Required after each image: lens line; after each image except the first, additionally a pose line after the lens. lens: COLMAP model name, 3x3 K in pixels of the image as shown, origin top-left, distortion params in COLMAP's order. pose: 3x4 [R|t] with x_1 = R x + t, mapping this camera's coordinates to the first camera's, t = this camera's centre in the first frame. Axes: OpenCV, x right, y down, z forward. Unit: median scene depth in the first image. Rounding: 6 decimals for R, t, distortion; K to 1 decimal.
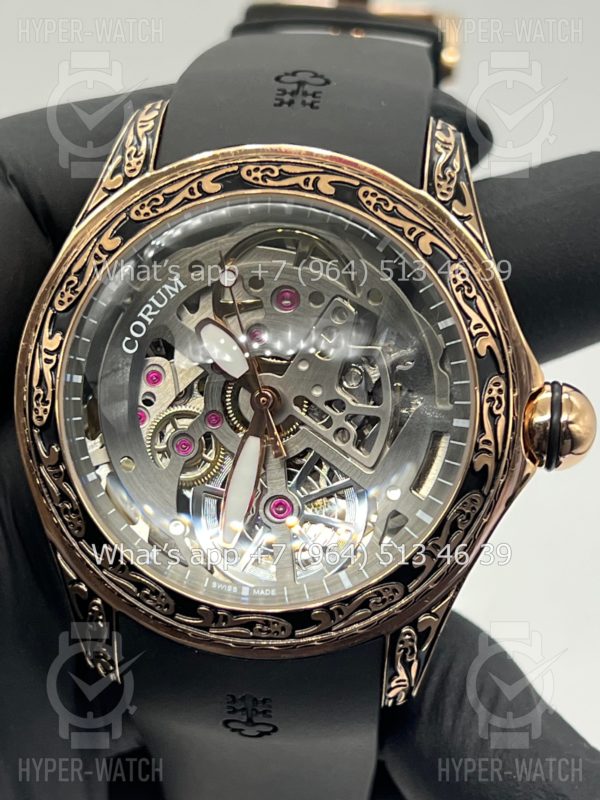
lens RADIAL K [[1911.1, 0, 283.2], [0, 1911.1, 398.5], [0, 0, 1]] dist [0.201112, 0.308259]
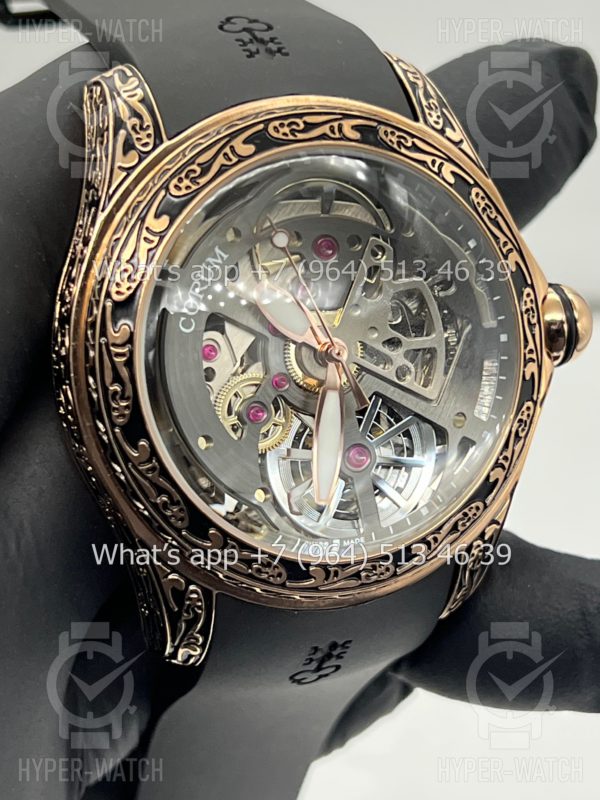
lens RADIAL K [[1911.1, 0, 283.2], [0, 1911.1, 398.5], [0, 0, 1]] dist [0.201112, 0.308259]
pose [[0.885166, -0.201761, 0.419253, -0.455876], [0.175286, 0.979303, 0.101200, -0.081337], [-0.430994, -0.016089, 0.902211, 0.104771]]
